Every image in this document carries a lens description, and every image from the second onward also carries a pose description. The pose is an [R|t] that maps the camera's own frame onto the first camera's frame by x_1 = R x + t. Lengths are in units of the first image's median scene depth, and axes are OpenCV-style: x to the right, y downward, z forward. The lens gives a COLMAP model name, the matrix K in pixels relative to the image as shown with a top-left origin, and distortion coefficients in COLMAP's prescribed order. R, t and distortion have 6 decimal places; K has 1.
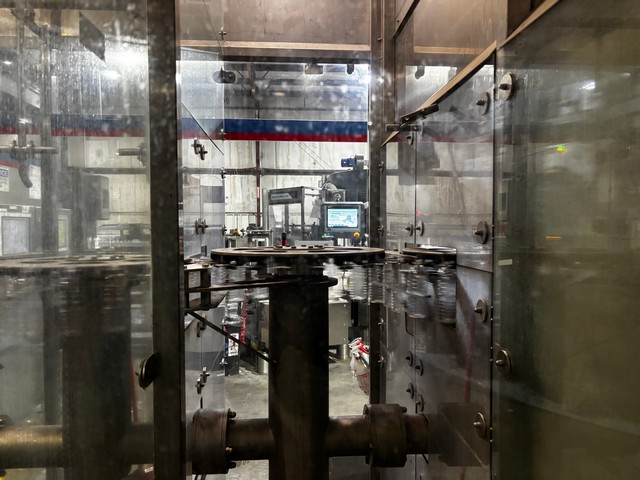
lens RADIAL K [[484.1, 0, 320.0], [0, 484.1, 240.0], [0, 0, 1]] dist [0.074238, -0.091506]
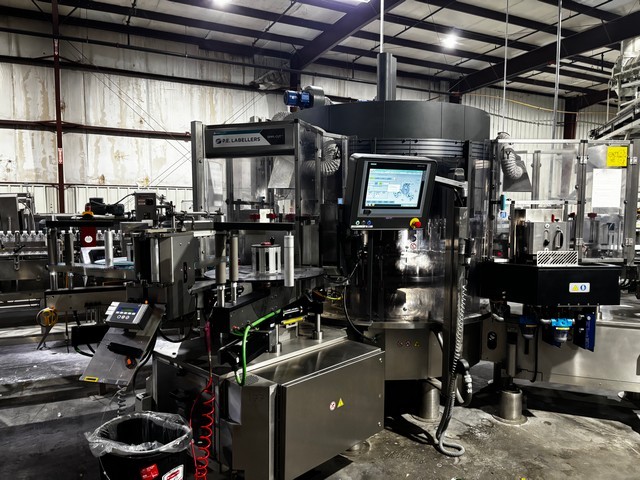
lens RADIAL K [[484.1, 0, 320.0], [0, 484.1, 240.0], [0, 0, 1]] dist [0.074238, -0.091506]
pose [[0.919685, -0.019544, 0.392171, -0.059933], [0.001754, 0.998955, 0.045671, -0.004462], [-0.392654, -0.041316, 0.918758, 0.163818]]
